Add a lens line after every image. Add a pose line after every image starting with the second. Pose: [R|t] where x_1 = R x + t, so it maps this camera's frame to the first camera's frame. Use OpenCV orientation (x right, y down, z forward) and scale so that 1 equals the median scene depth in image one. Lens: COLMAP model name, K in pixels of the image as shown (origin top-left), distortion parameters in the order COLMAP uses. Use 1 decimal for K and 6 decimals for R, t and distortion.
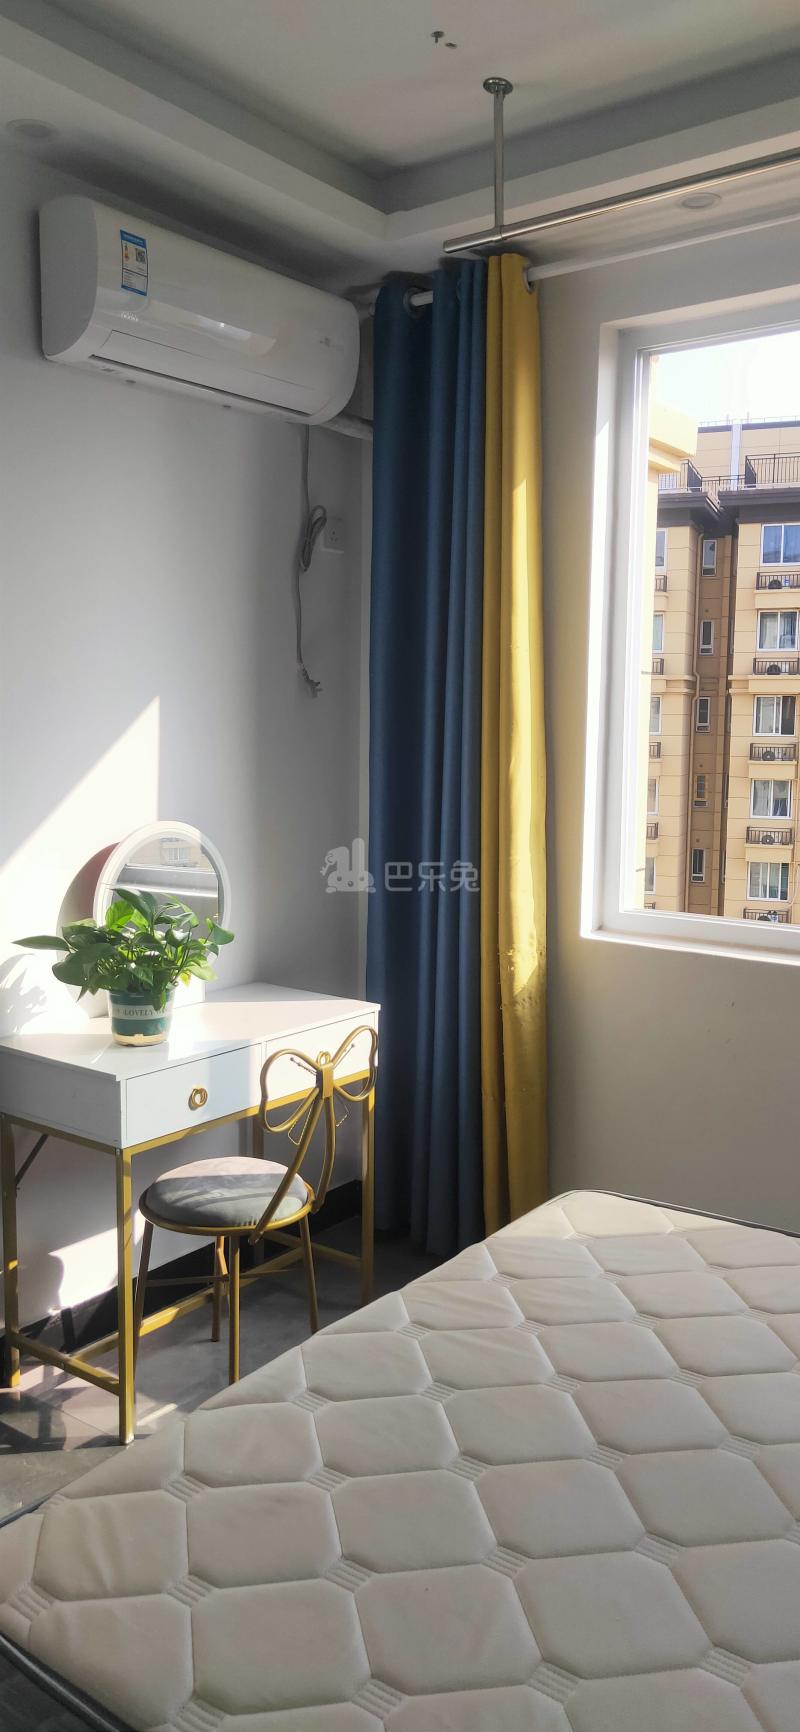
lens RADIAL K [[1326.2, 0, 400.0], [0, 1326.2, 866.0], [0, 0, 1]] dist [0.062826, 0.001734]
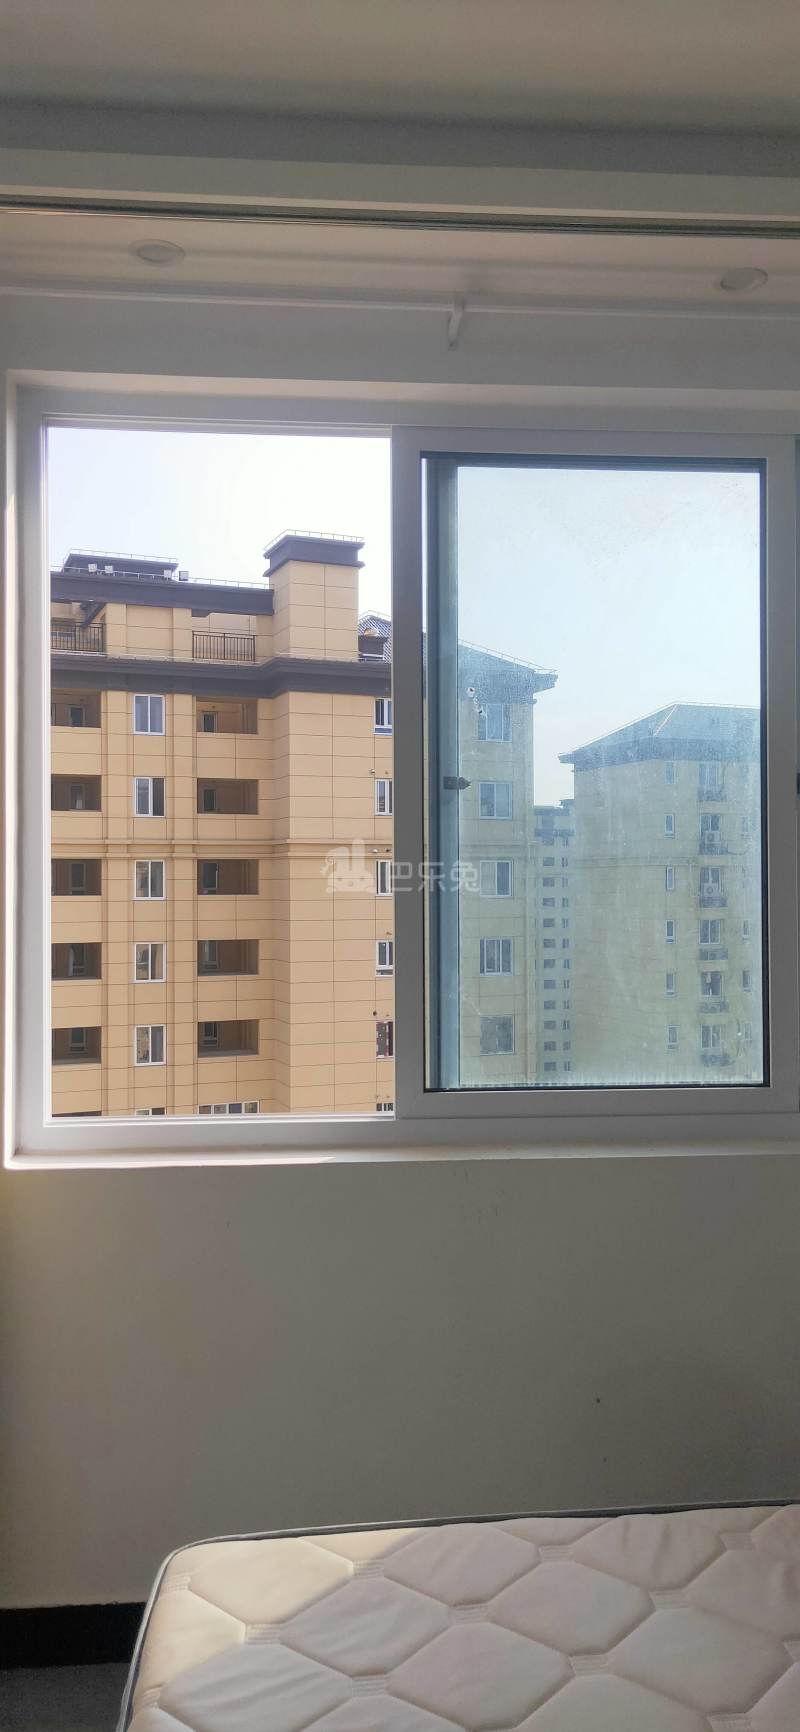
lens RADIAL K [[1326.2, 0, 400.0], [0, 1326.2, 866.0], [0, 0, 1]] dist [0.062826, 0.001734]
pose [[0.748279, 0.003760, 0.663373, -0.258082], [0.085622, 0.991072, -0.102199, -0.023216], [-0.657835, 0.133273, 0.741277, 0.402364]]
